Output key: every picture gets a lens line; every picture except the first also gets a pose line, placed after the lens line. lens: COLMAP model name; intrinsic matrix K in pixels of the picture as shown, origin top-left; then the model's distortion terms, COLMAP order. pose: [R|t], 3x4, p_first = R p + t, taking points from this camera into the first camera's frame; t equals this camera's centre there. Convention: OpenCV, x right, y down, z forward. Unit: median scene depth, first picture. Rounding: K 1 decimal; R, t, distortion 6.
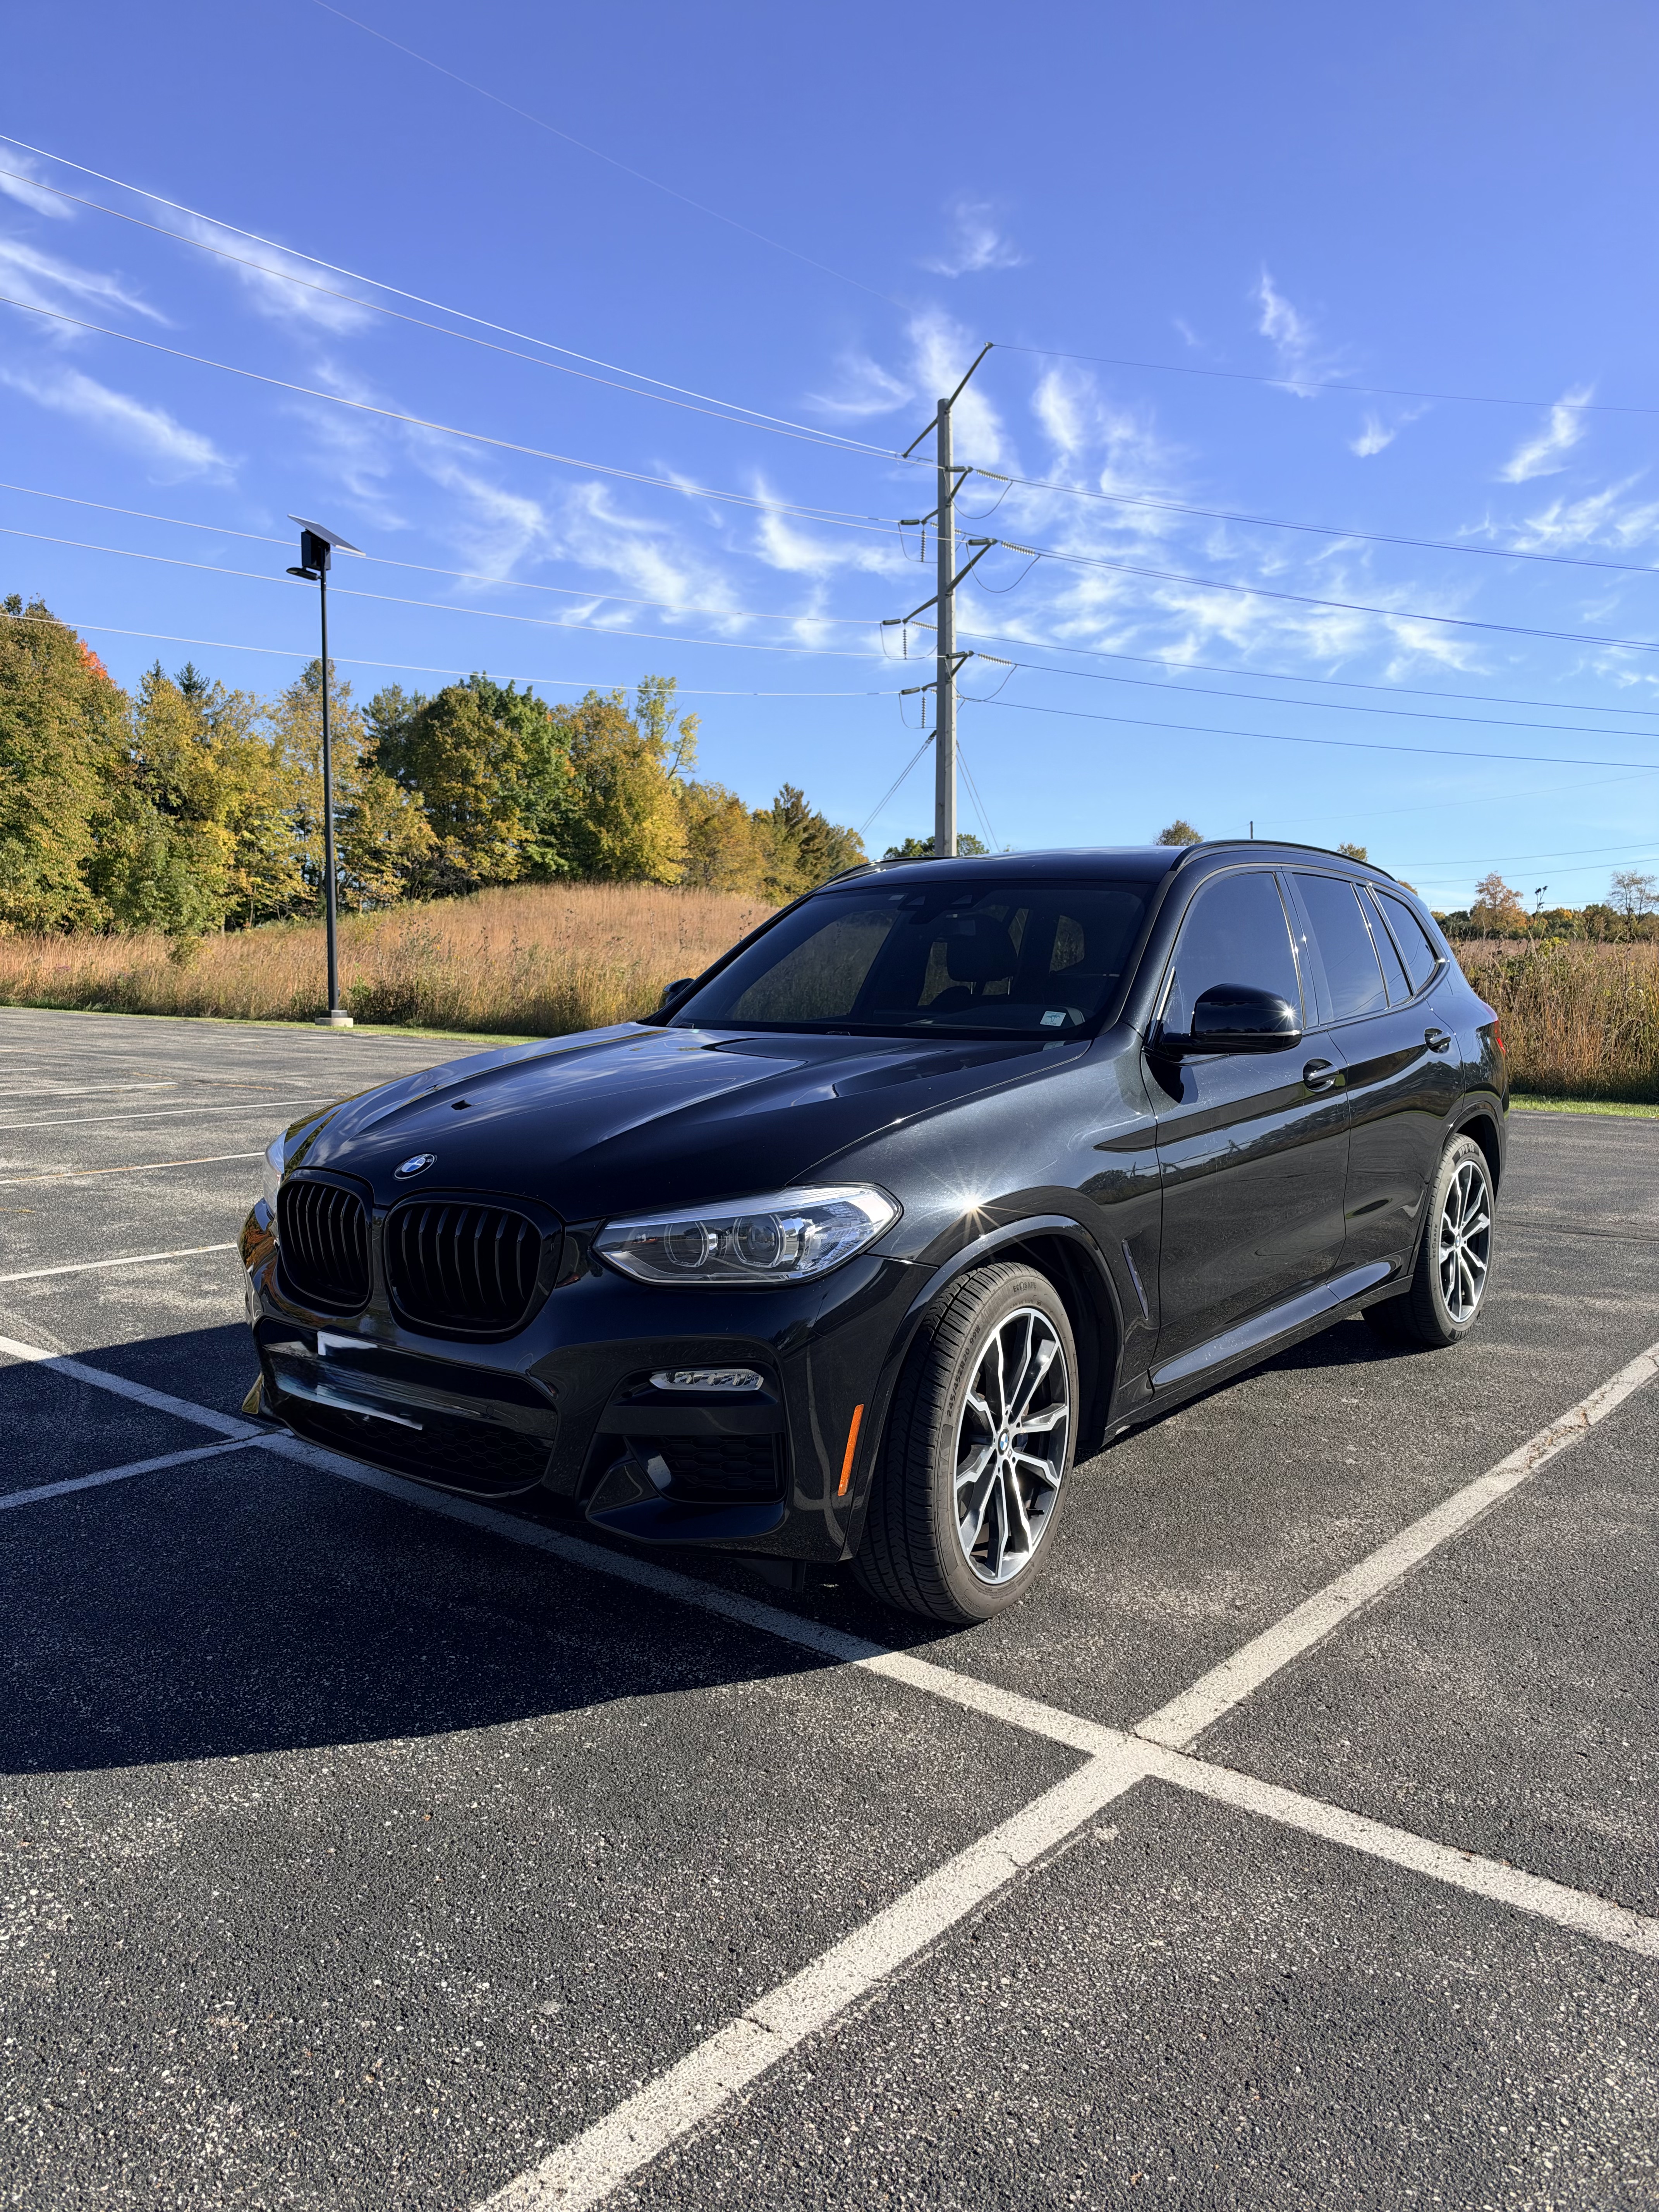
lens RADIAL K [[1656.8, 0, 829.5], [0, 1656.8, 1106.0], [0, 0, 1]] dist [-0.032492, 0.000366]
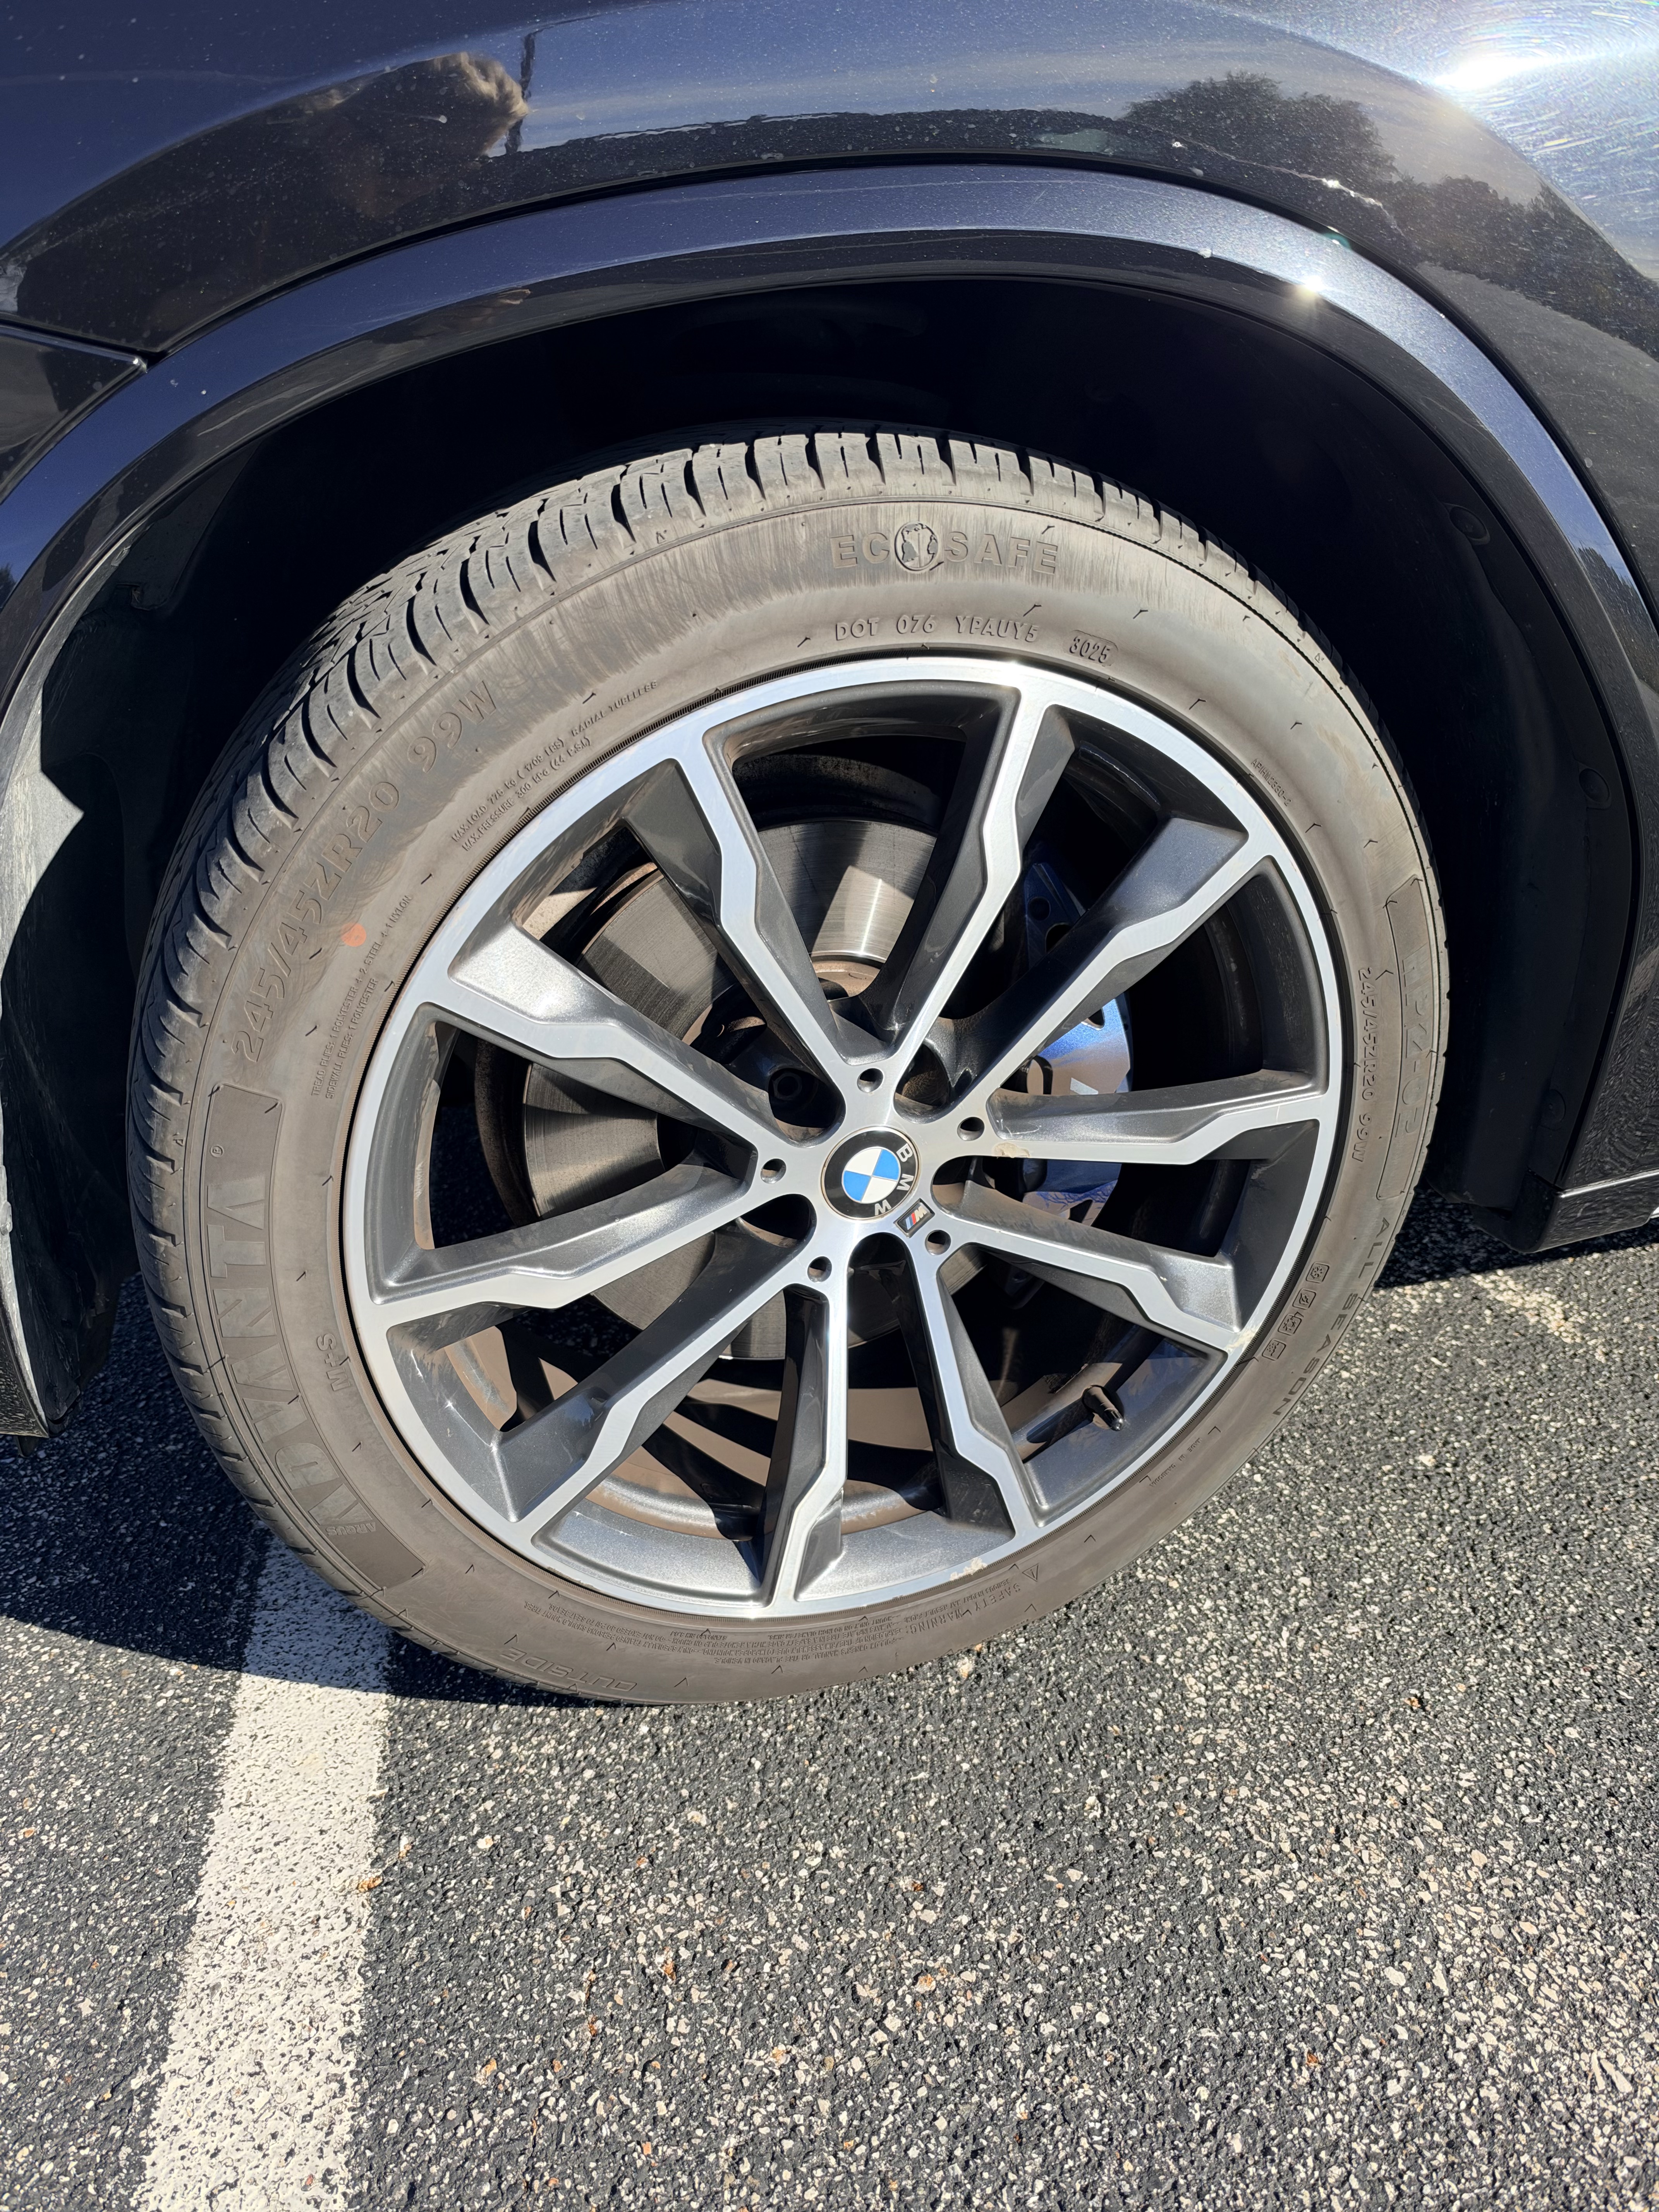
lens RADIAL K [[1656.8, 0, 829.5], [0, 1656.8, 1106.0], [0, 0, 1]] dist [-0.032492, 0.000366]
pose [[0.774224, 0.264153, -0.575153, 0.242627], [-0.042126, 0.928233, 0.369606, 0.094116], [0.631509, -0.261929, 0.729788, 0.787693]]
